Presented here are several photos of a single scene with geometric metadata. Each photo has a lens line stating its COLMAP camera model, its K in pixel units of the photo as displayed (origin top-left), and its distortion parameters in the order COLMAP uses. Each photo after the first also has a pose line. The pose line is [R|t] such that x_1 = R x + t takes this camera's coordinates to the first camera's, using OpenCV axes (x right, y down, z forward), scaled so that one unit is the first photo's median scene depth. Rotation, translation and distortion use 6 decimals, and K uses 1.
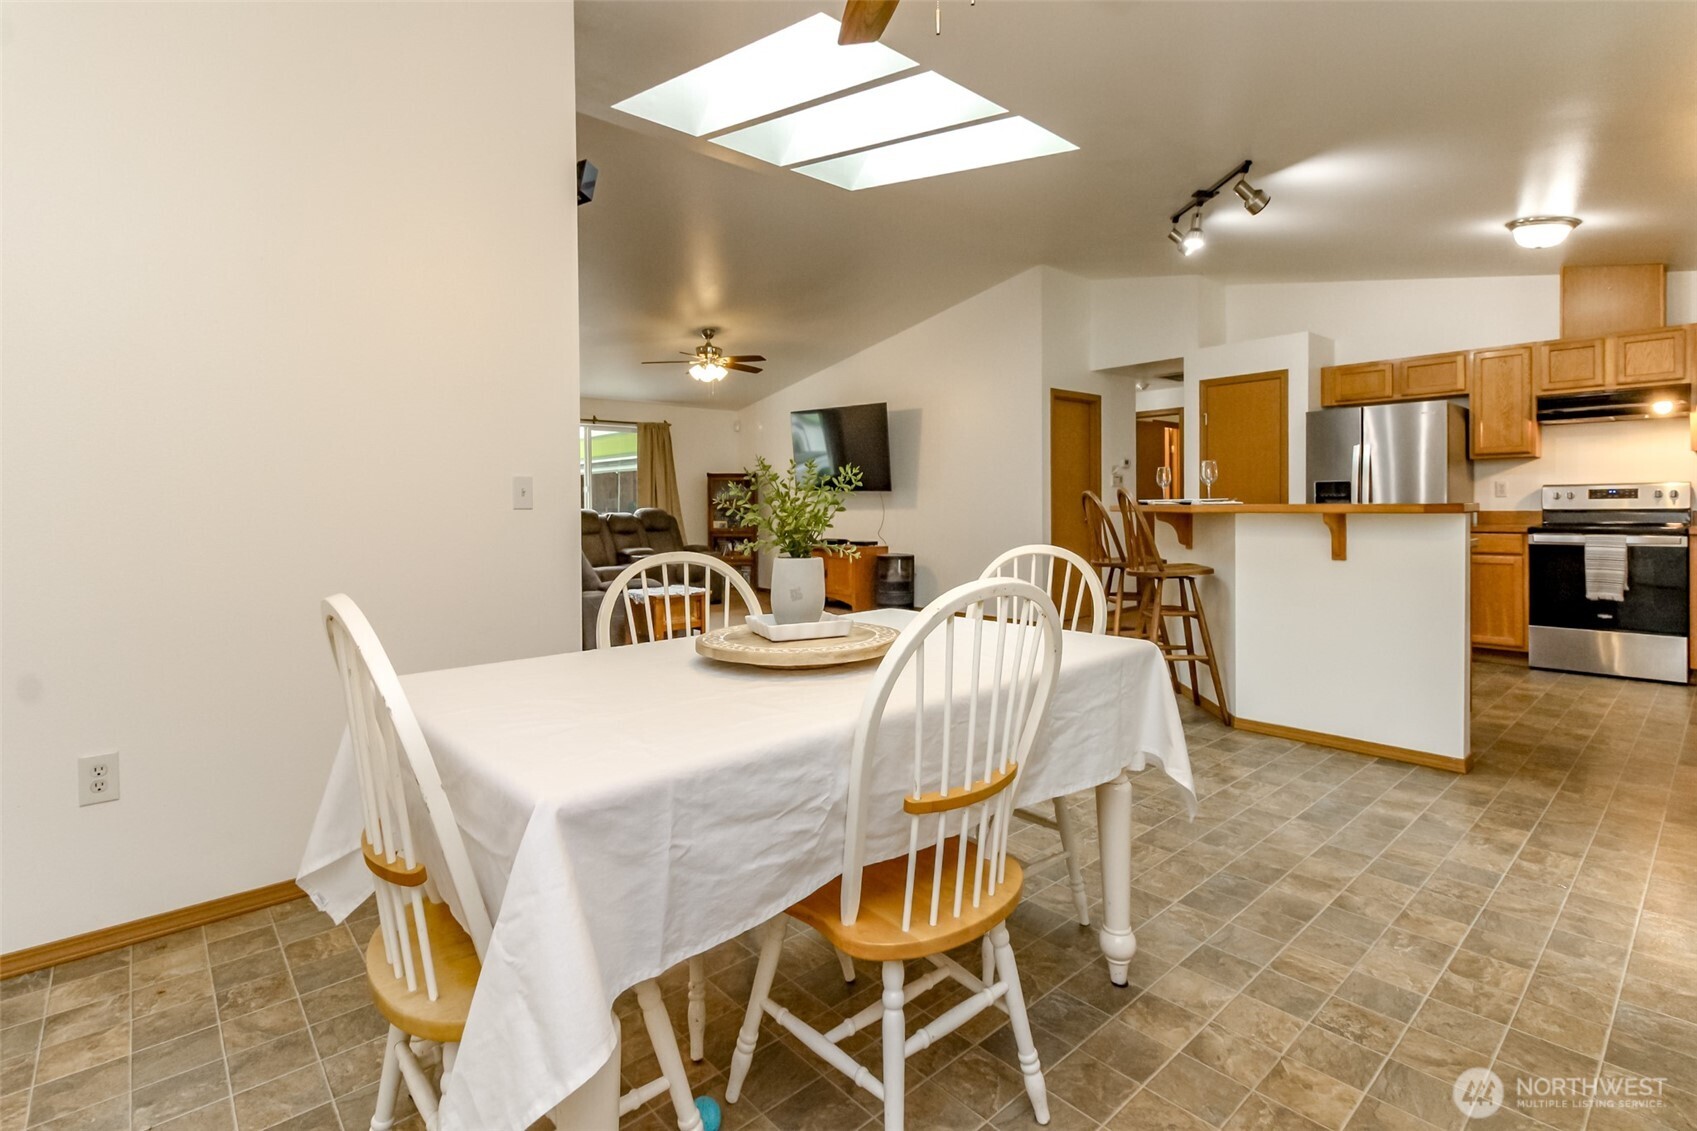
lens RADIAL K [[751.3, 0, 851.6], [0, 751.3, 537.1], [0, 0, 1]] dist [-0.027571, -0.000047]
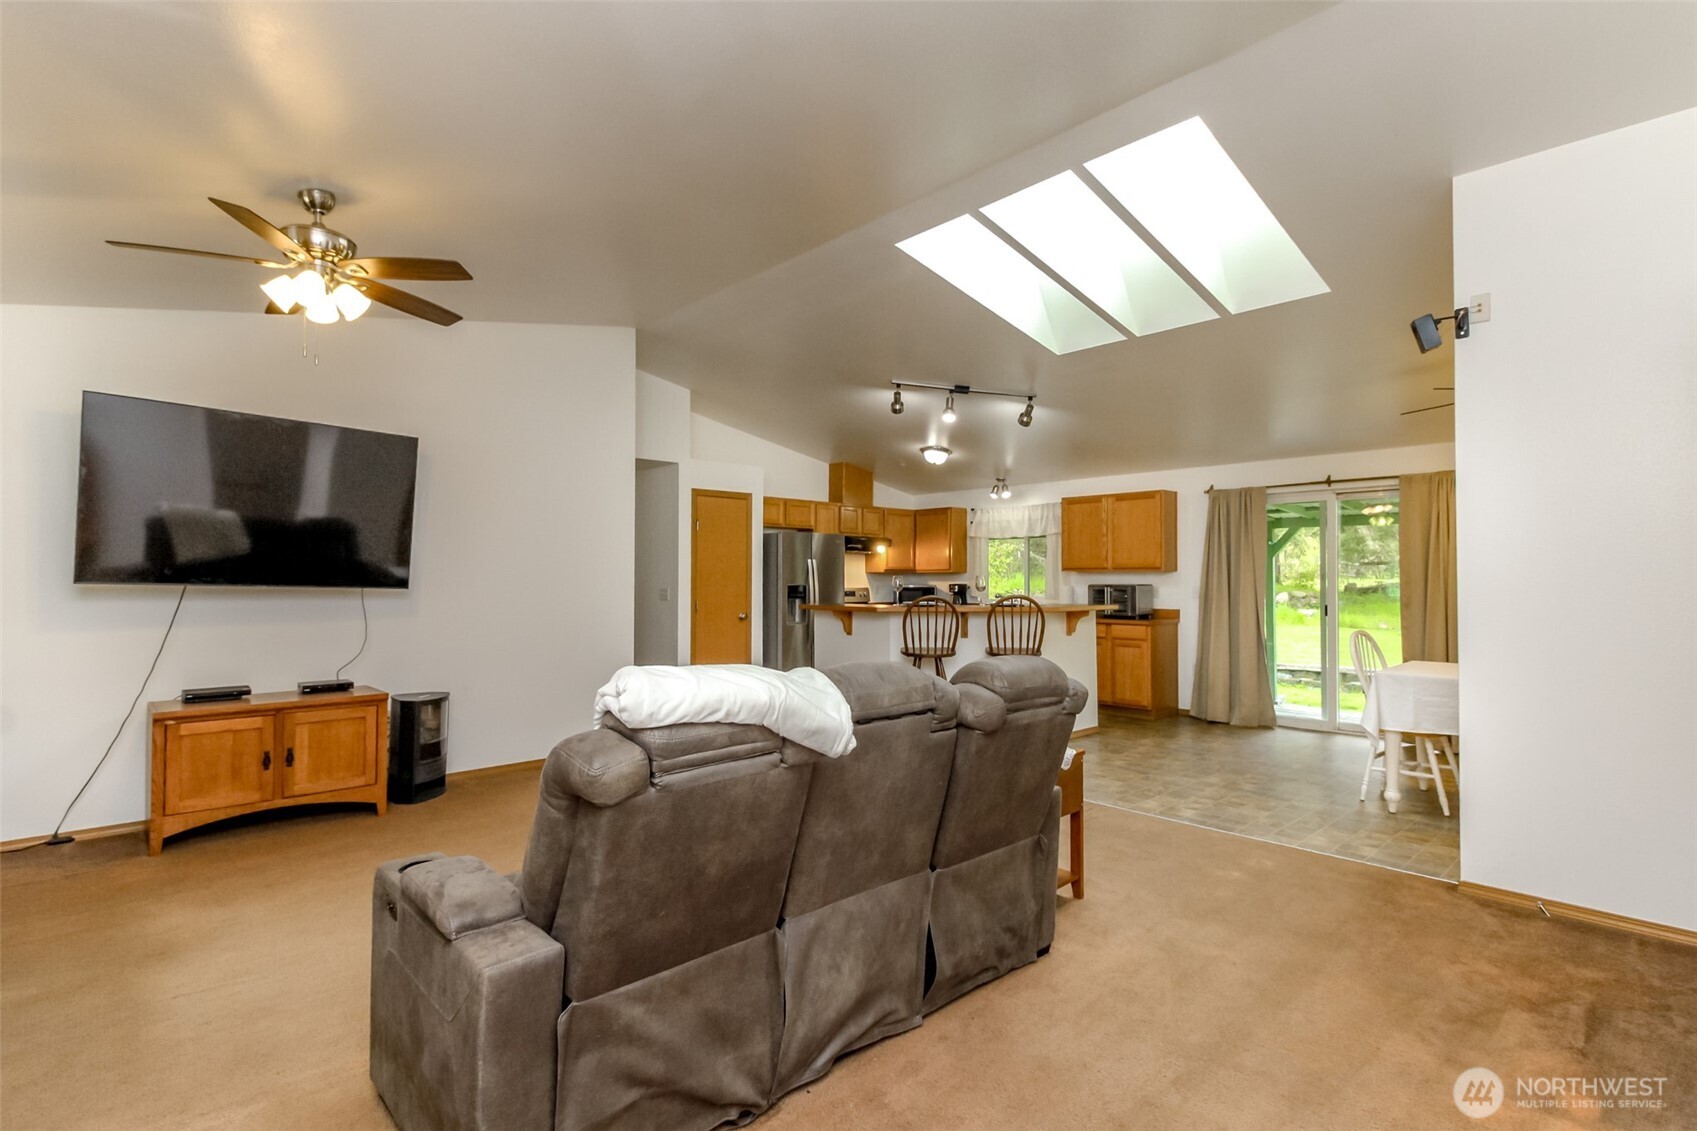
lens RADIAL K [[803.3, 0, 829.9], [0, 803.3, 562.4], [0, 0, 1]] dist [-0.000176, -0.000193]
pose [[-0.008476, 0.045071, 0.998948, -0.824681], [0.051665, 0.997669, -0.044575, -0.049704], [-0.998628, 0.051233, -0.010785, 0.990936]]
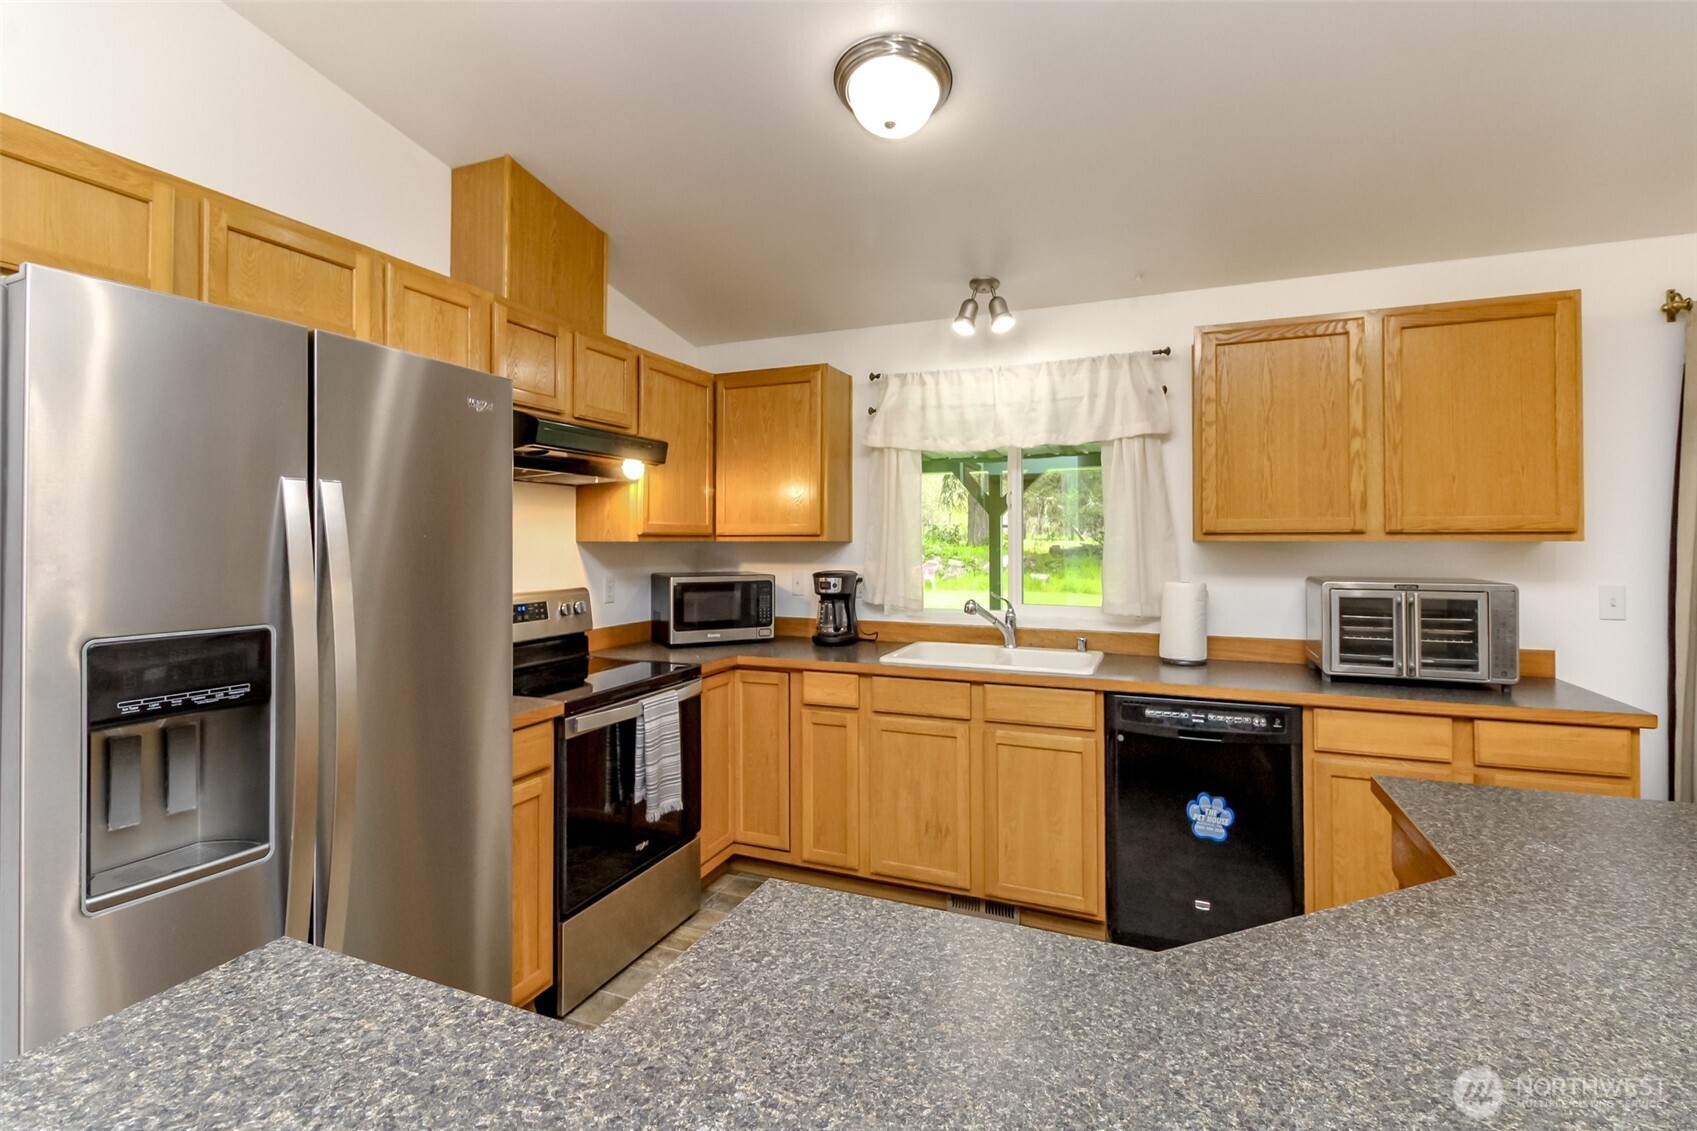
lens RADIAL K [[781.7, 0, 850.4], [0, 781.7, 536.2], [0, 0, 1]] dist [-0.002033, -0.001058]
pose [[-0.421625, 0.030523, 0.906257, 0.386848], [0.059366, 0.998218, -0.006001, -0.093144], [-0.904825, 0.051270, -0.422686, 0.954863]]
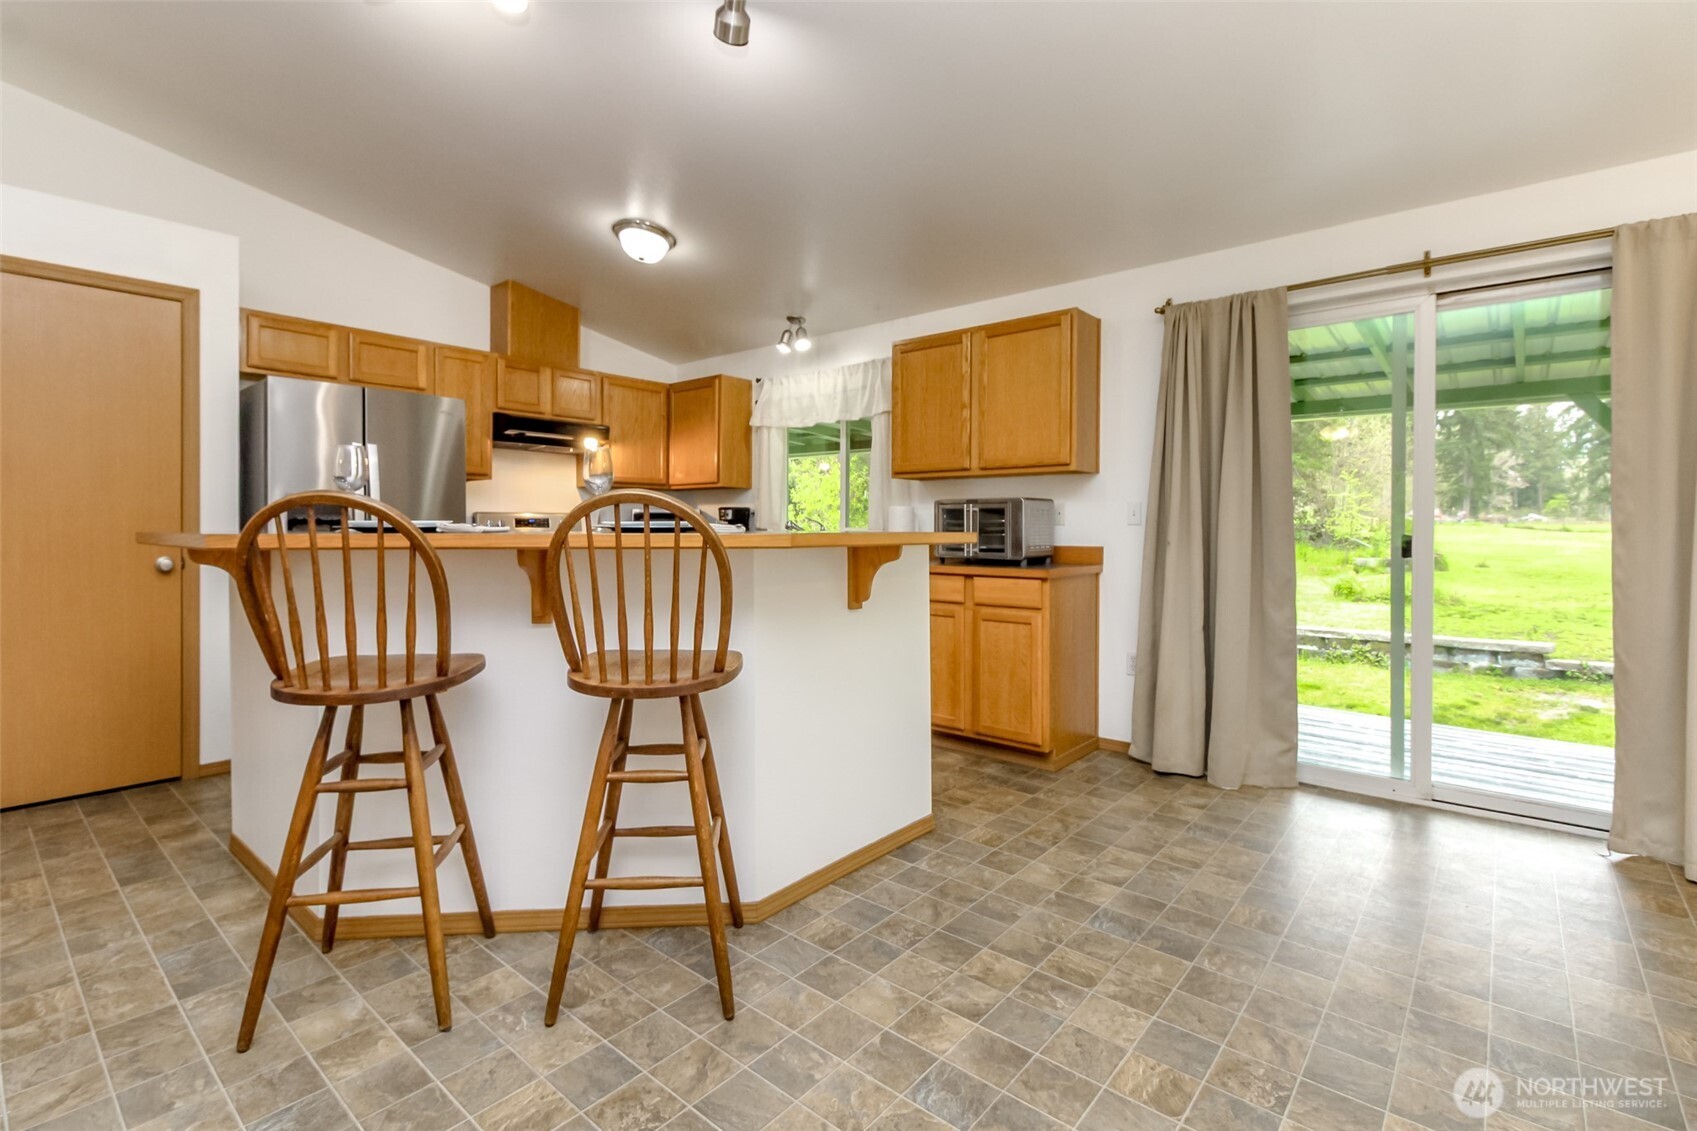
lens RADIAL K [[776.1, 0, 842.2], [0, 776.1, 532.7], [0, 0, 1]] dist [0.000288, -0.000215]
pose [[-0.137858, 0.017980, 0.990289, -0.049214], [0.052612, 0.998557, -0.010806, -0.014087], [-0.989054, 0.050611, -0.138605, 0.684862]]
